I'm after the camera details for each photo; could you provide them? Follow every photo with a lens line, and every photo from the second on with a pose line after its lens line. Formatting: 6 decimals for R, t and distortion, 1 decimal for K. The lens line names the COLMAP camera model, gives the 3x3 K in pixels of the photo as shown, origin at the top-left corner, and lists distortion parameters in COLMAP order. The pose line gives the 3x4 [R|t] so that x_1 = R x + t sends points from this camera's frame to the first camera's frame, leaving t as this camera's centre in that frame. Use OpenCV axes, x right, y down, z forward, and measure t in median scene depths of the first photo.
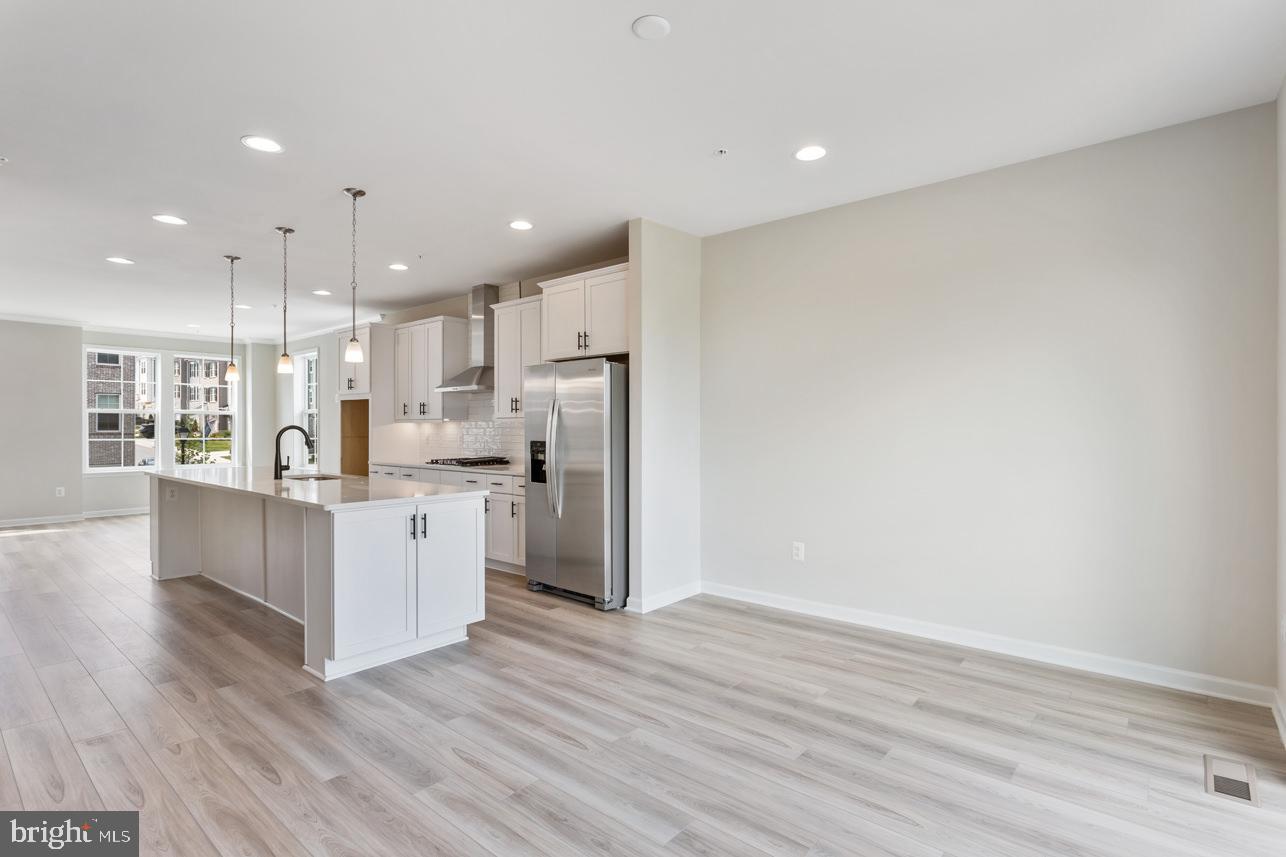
lens RADIAL K [[594.3, 0, 680.4], [0, 594.3, 430.4], [0, 0, 1]] dist [-0.004569, -0.000055]
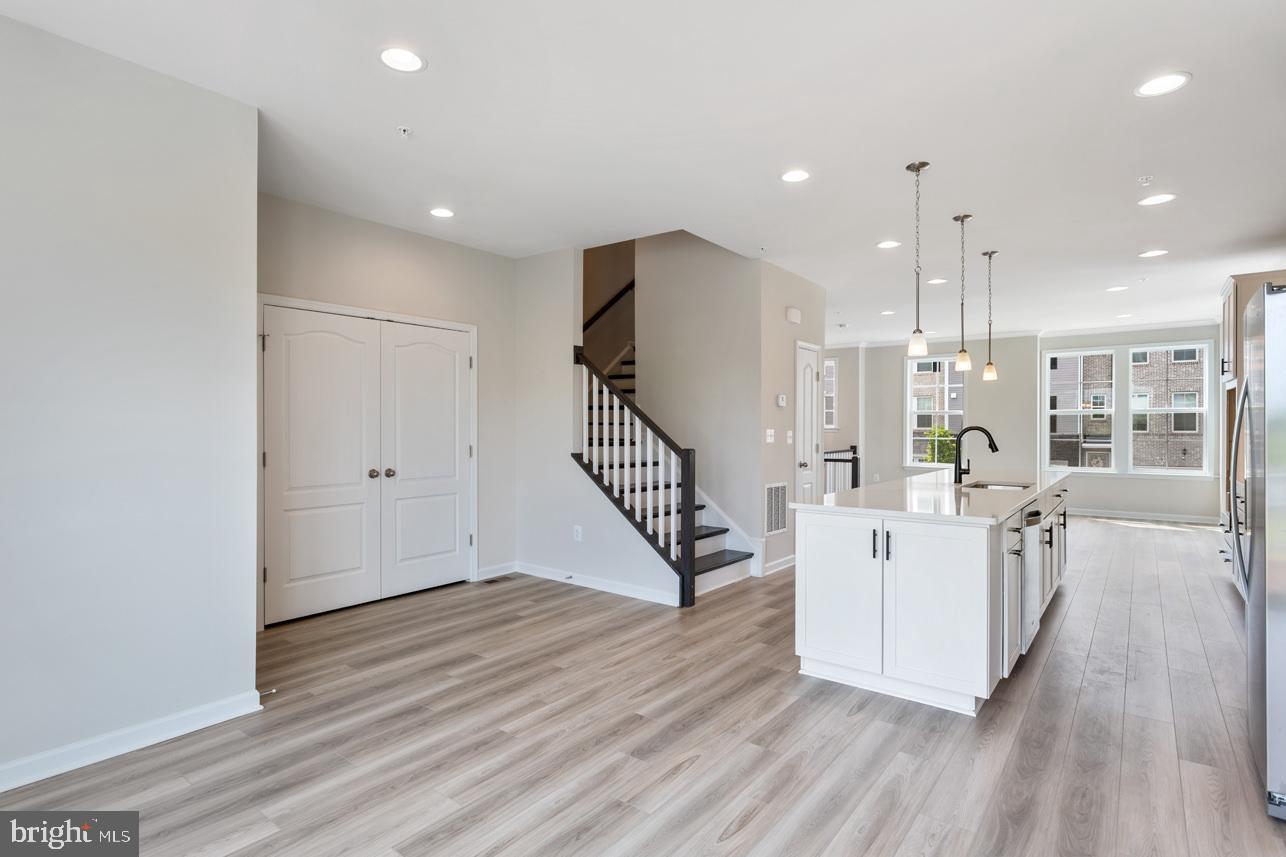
lens RADIAL K [[680.4, 0, 643.0], [0, 680.4, 428.5], [0, 0, 1]] dist [-0.001692, -0.000651]
pose [[0.018560, 0.004582, -0.999817, 0.580522], [-0.008827, 0.999951, 0.004418, -0.007544], [0.999789, 0.008743, 0.018600, 0.694630]]
